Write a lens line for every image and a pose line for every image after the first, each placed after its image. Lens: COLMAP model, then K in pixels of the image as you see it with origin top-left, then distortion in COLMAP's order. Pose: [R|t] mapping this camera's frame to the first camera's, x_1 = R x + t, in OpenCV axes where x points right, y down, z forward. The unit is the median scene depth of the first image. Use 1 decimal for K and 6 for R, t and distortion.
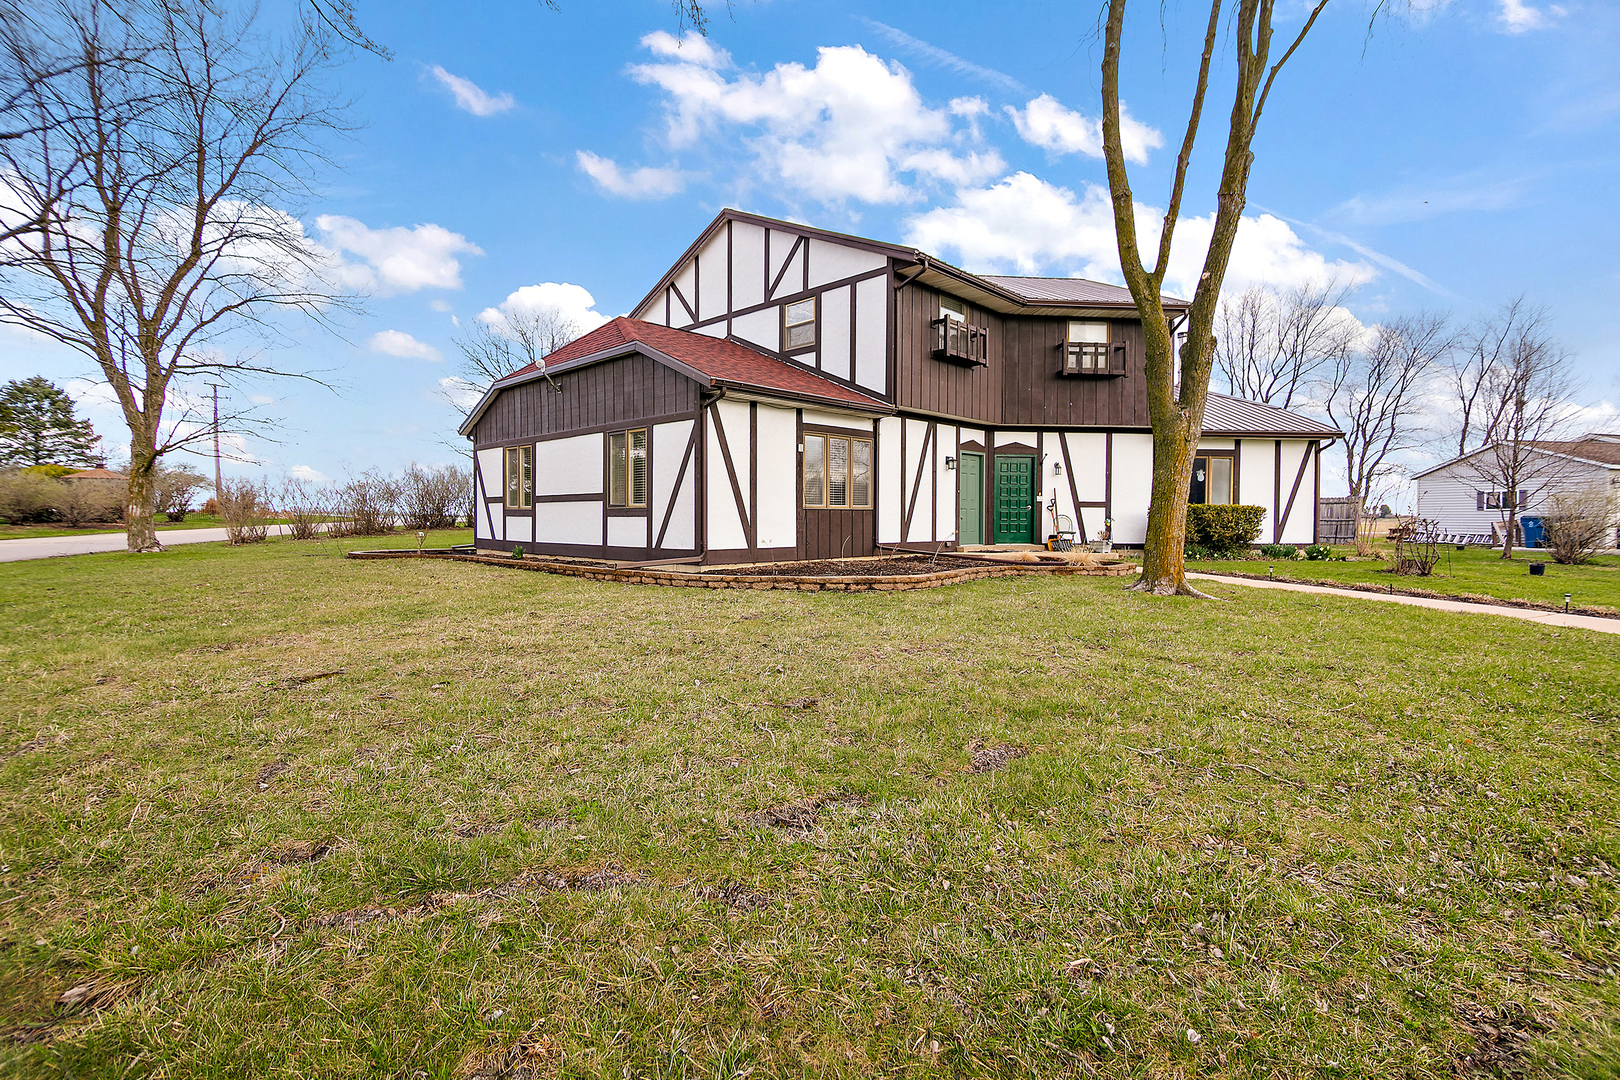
lens RADIAL K [[764.8, 0, 810.0], [0, 764.8, 540.0], [0, 0, 1]] dist [0.001573, 0.000041]
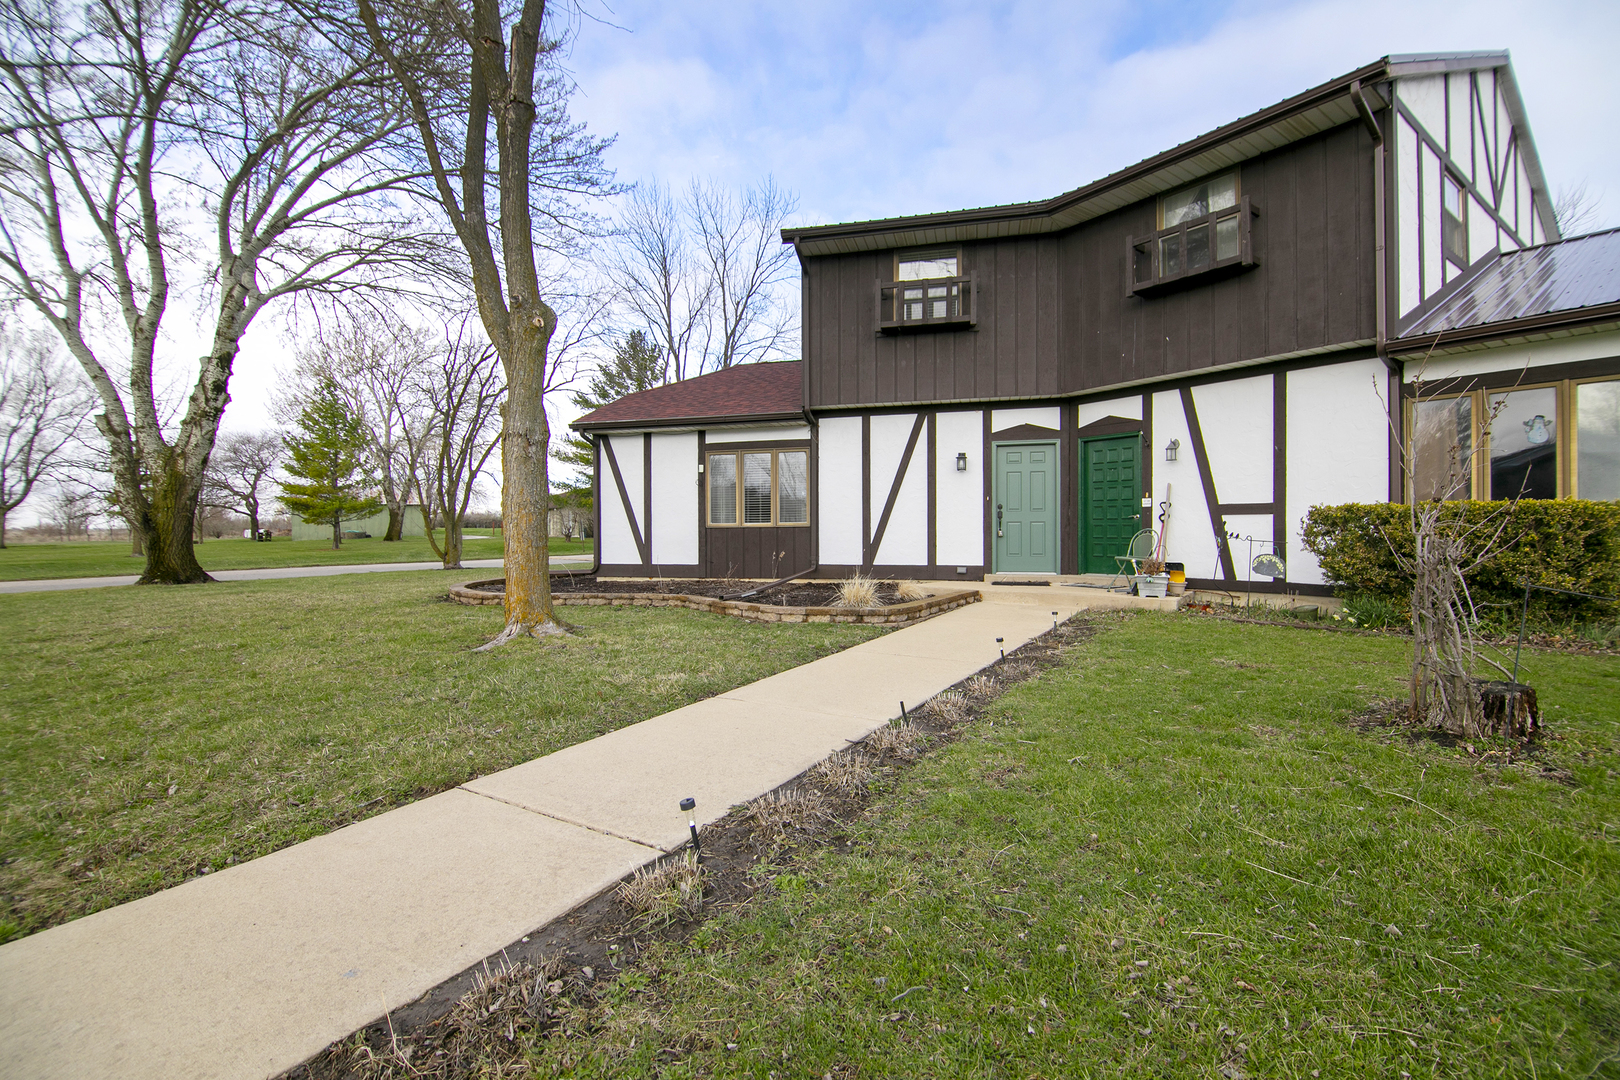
lens RADIAL K [[716.9, 0, 810.0], [0, 716.9, 540.0], [0, 0, 1]] dist [0.000446, -0.017213]
pose [[0.487105, 0.006605, -0.873319, 0.708036], [-0.017328, 0.999848, -0.002103, -0.019181], [0.873172, 0.016157, 0.487145, 0.514701]]
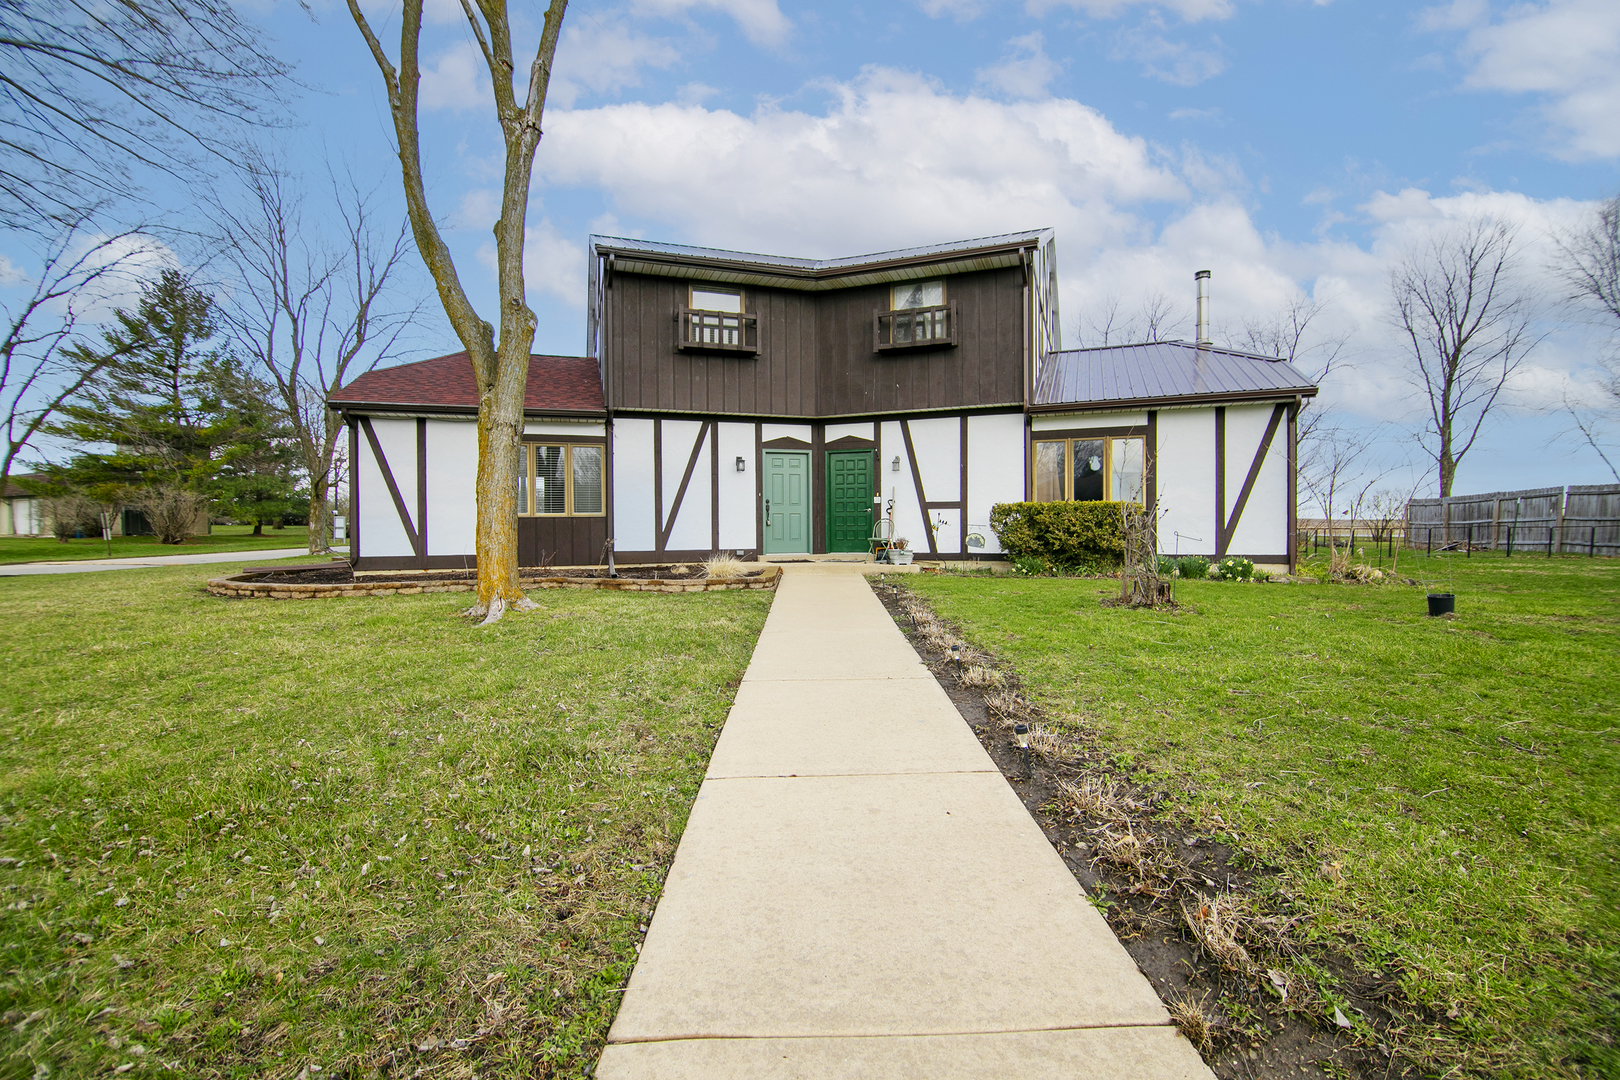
lens RADIAL K [[716.9, 0, 810.0], [0, 716.9, 540.0], [0, 0, 1]] dist [0.000446, -0.017213]
pose [[0.884197, -0.000800, -0.467114, 0.642152], [-0.003010, 0.999968, -0.007410, -0.003387], [0.467105, 0.007957, 0.884166, 0.273409]]
